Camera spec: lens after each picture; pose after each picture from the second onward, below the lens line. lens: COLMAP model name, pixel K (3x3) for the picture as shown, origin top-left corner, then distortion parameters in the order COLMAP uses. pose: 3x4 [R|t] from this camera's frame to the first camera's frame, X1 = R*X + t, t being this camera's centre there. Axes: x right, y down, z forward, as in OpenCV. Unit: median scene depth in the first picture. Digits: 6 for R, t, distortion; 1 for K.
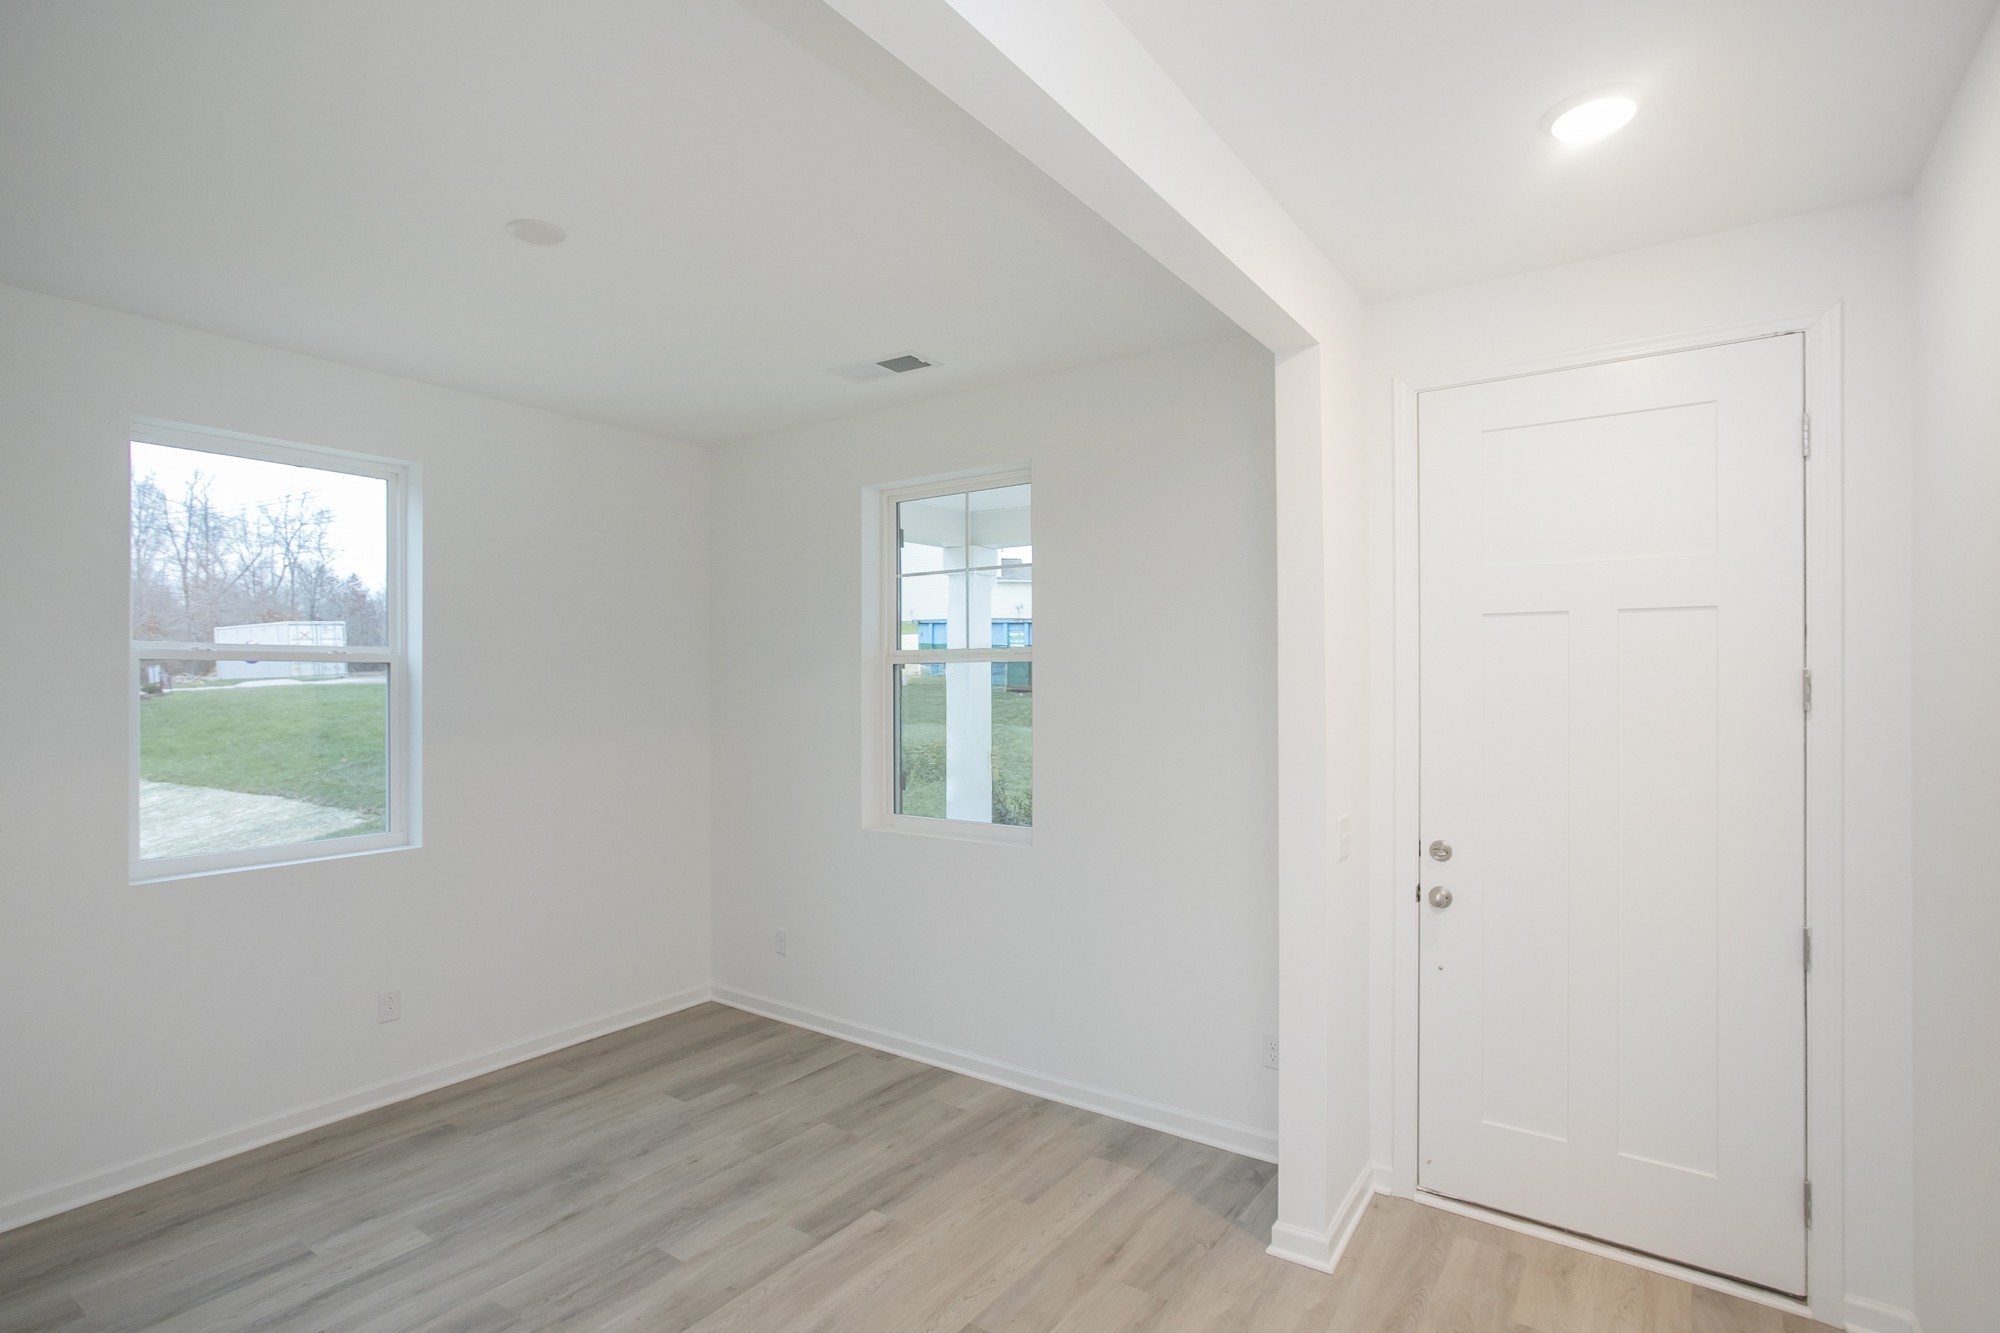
lens RADIAL K [[992.6, 0, 1001.8], [0, 992.6, 677.2], [0, 0, 1]] dist [-0.042711, 0.027939]
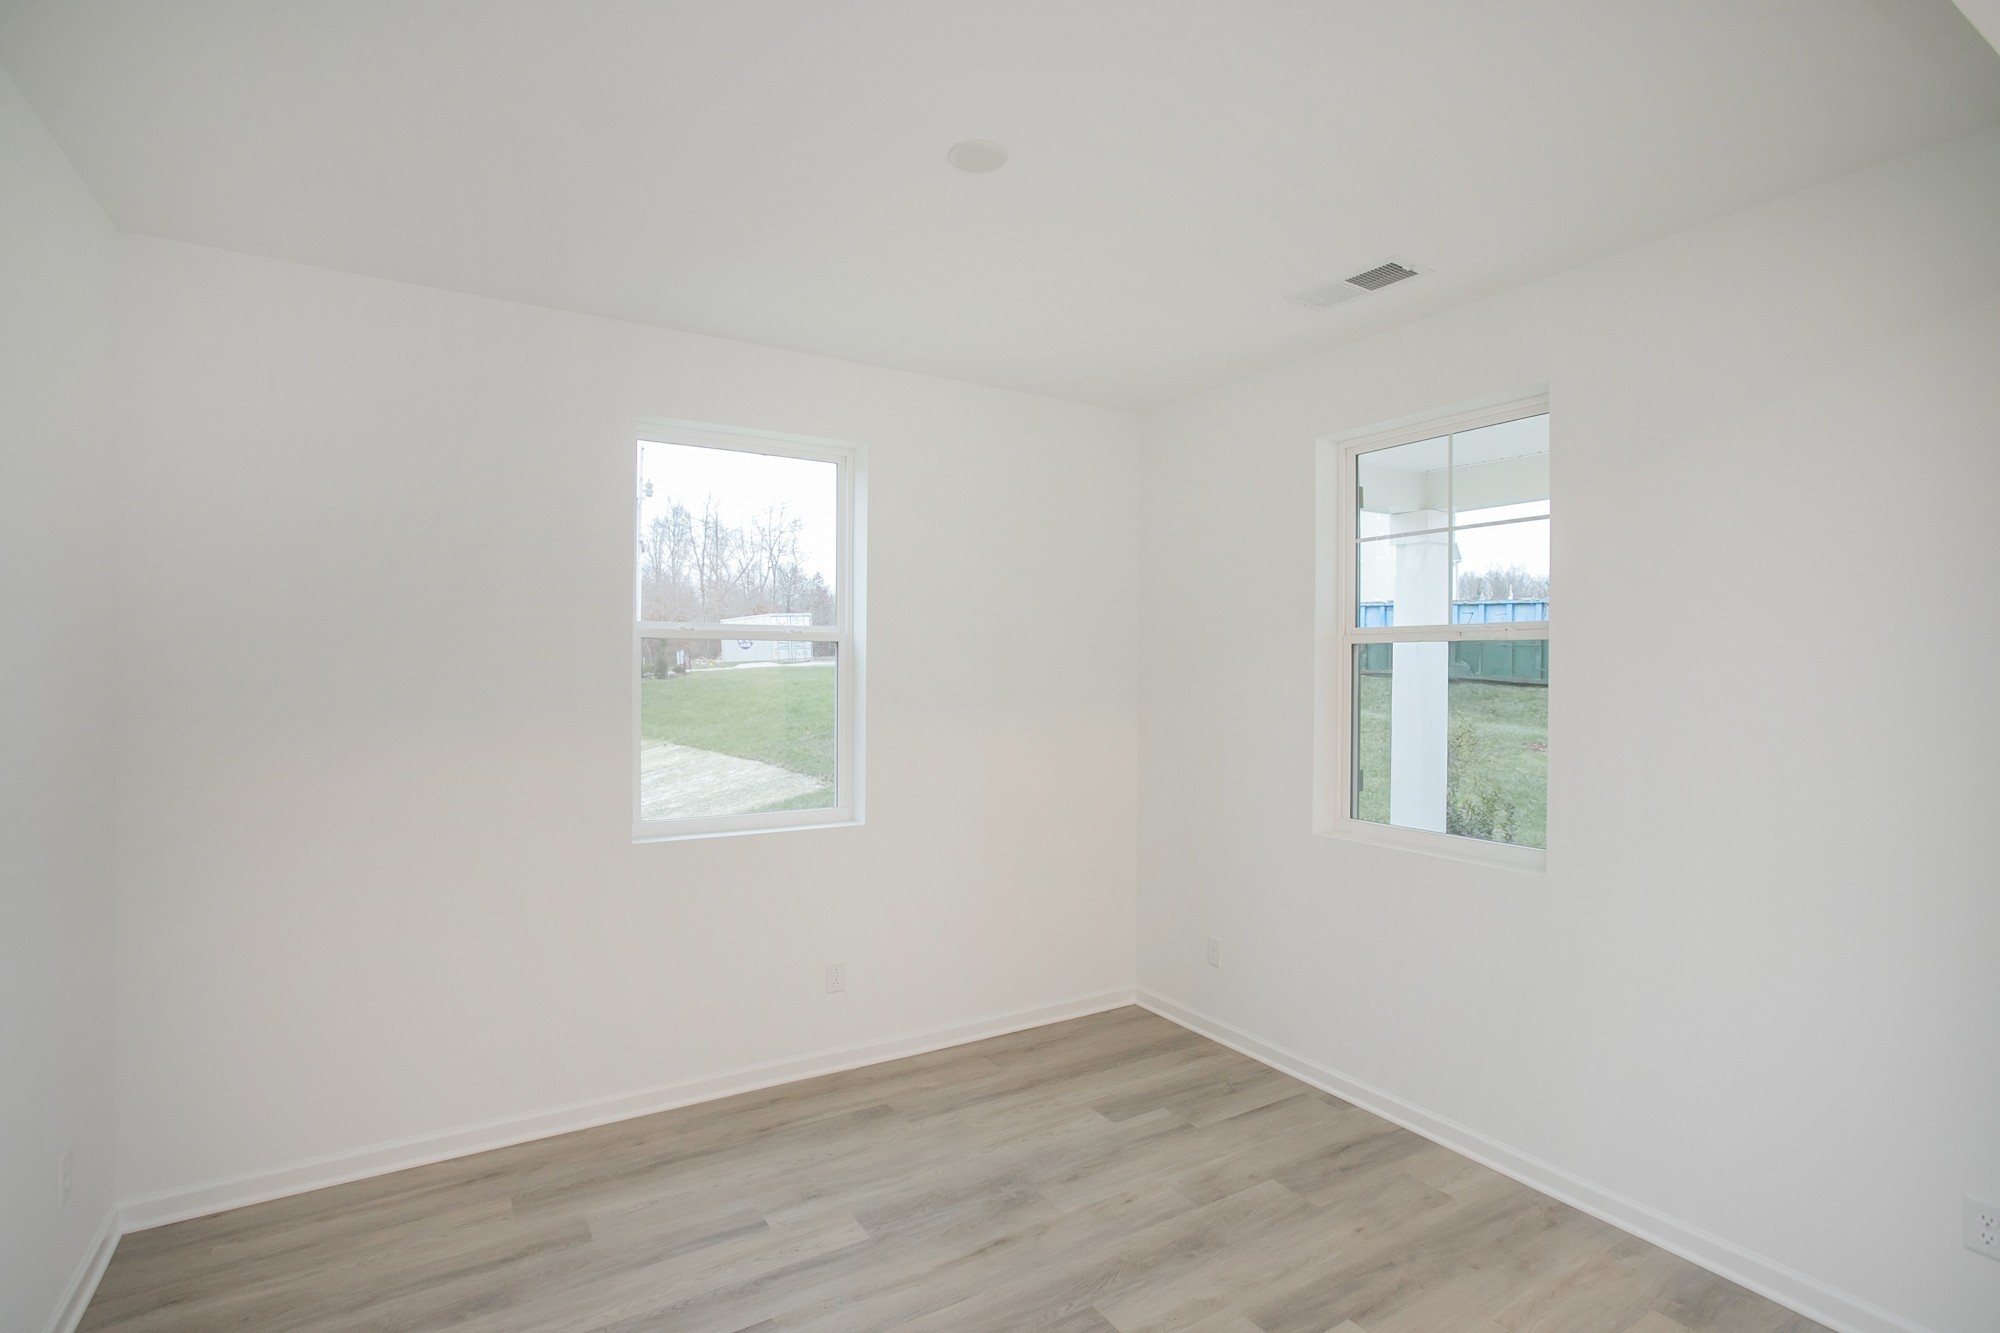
lens RADIAL K [[976.1, 0, 984.1], [0, 976.1, 674.5], [0, 0, 1]] dist [-0.039167, 0.026756]
pose [[0.914378, 0.011023, -0.404712, -0.074283], [-0.006681, 0.999904, 0.012140, 0.005968], [0.404806, -0.008397, 0.914364, 0.133439]]
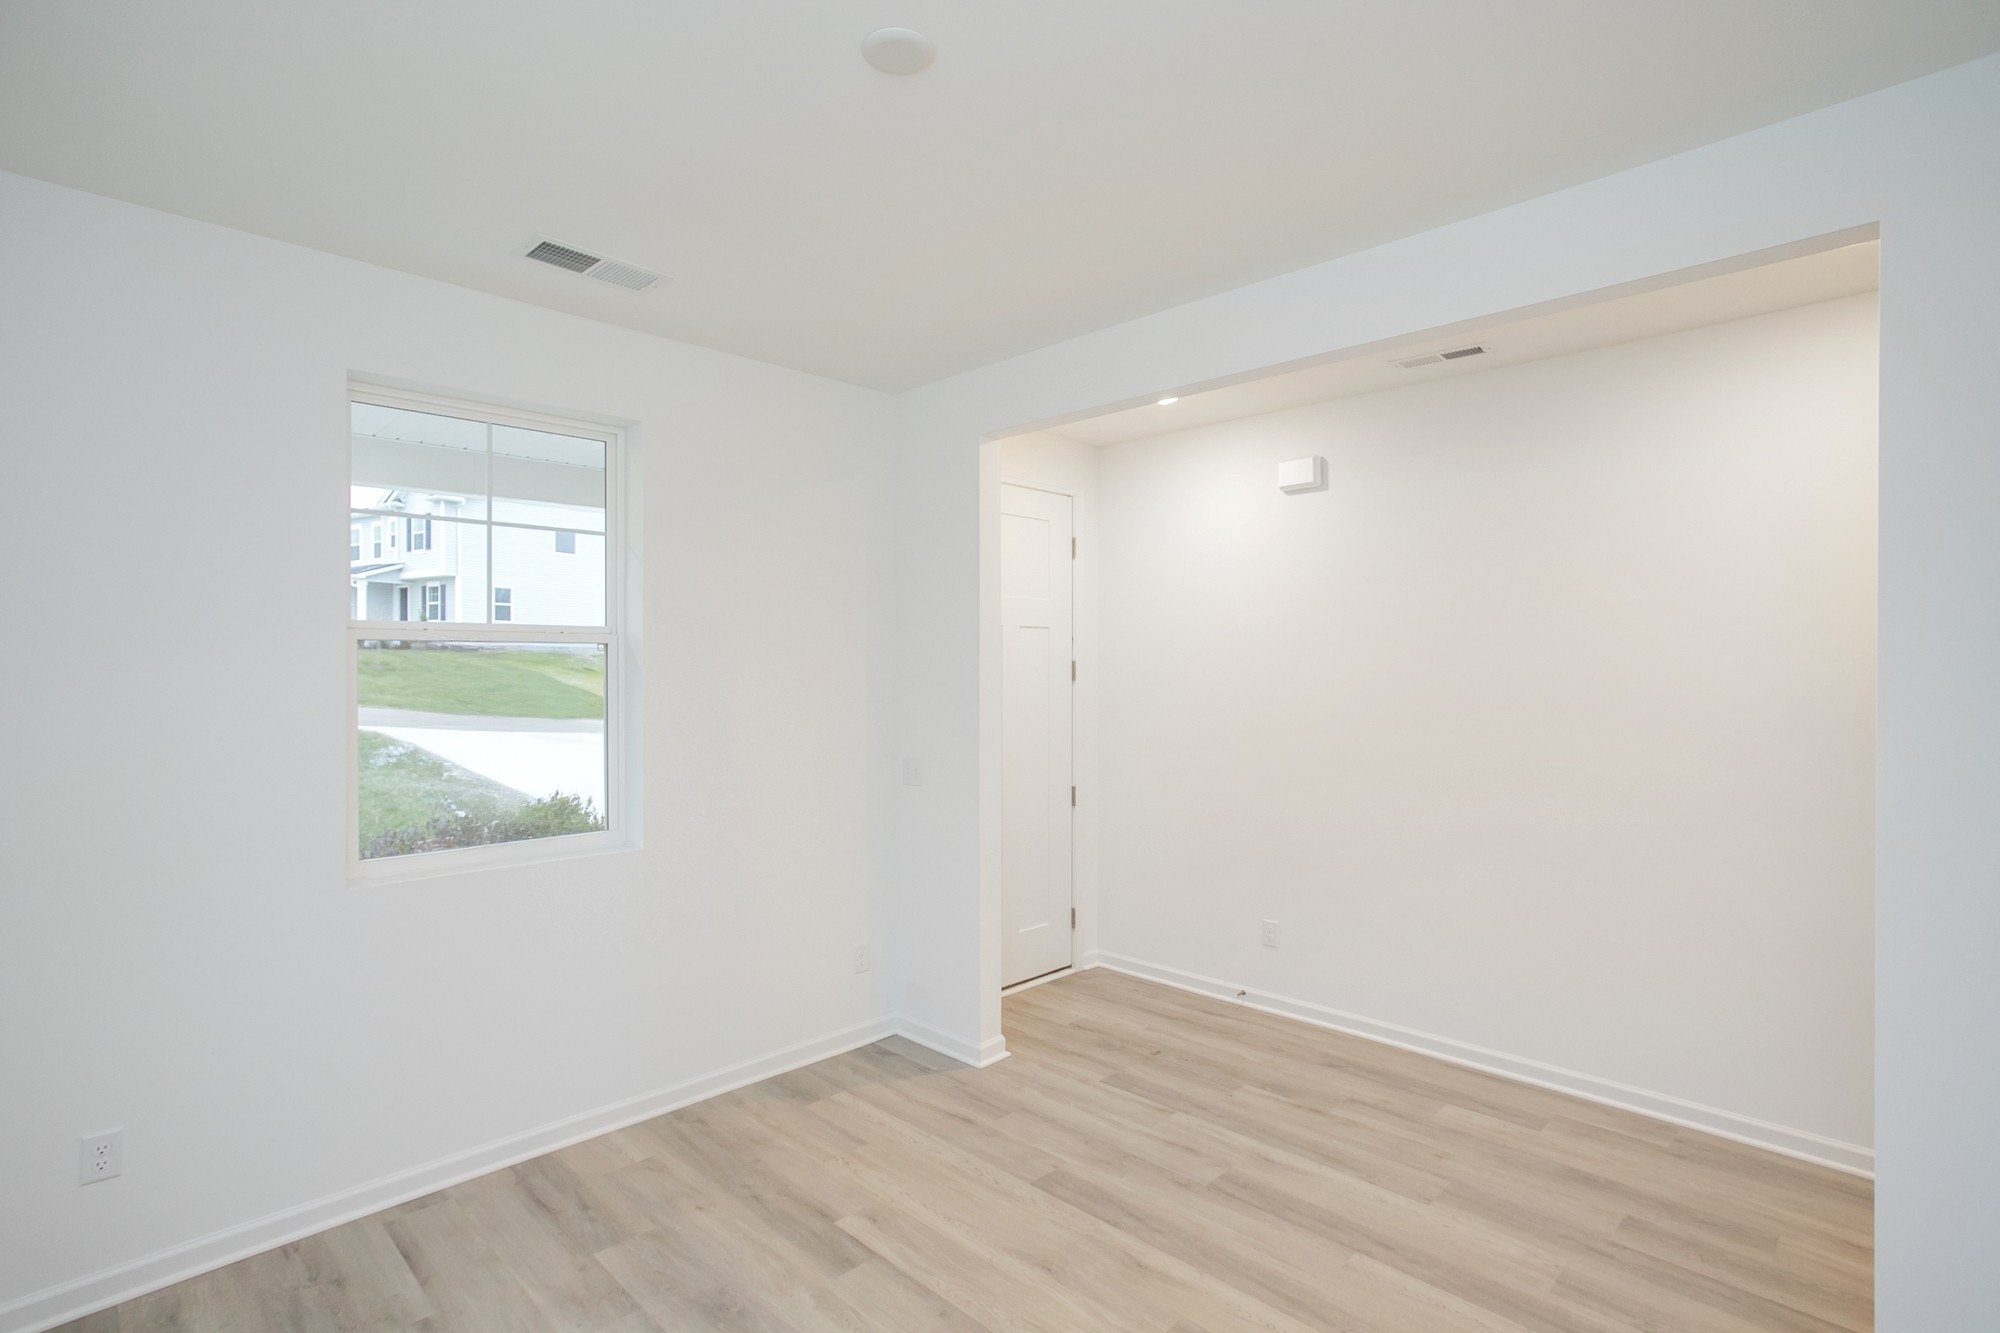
lens RADIAL K [[968.2, 0, 987.0], [0, 968.2, 670.9], [0, 0, 1]] dist [-0.039697, 0.026261]
pose [[0.170188, -0.005538, 0.985396, -0.831985], [-0.001358, 0.999982, 0.005855, 0.003716], [-0.985411, -0.002335, 0.170177, 0.573701]]
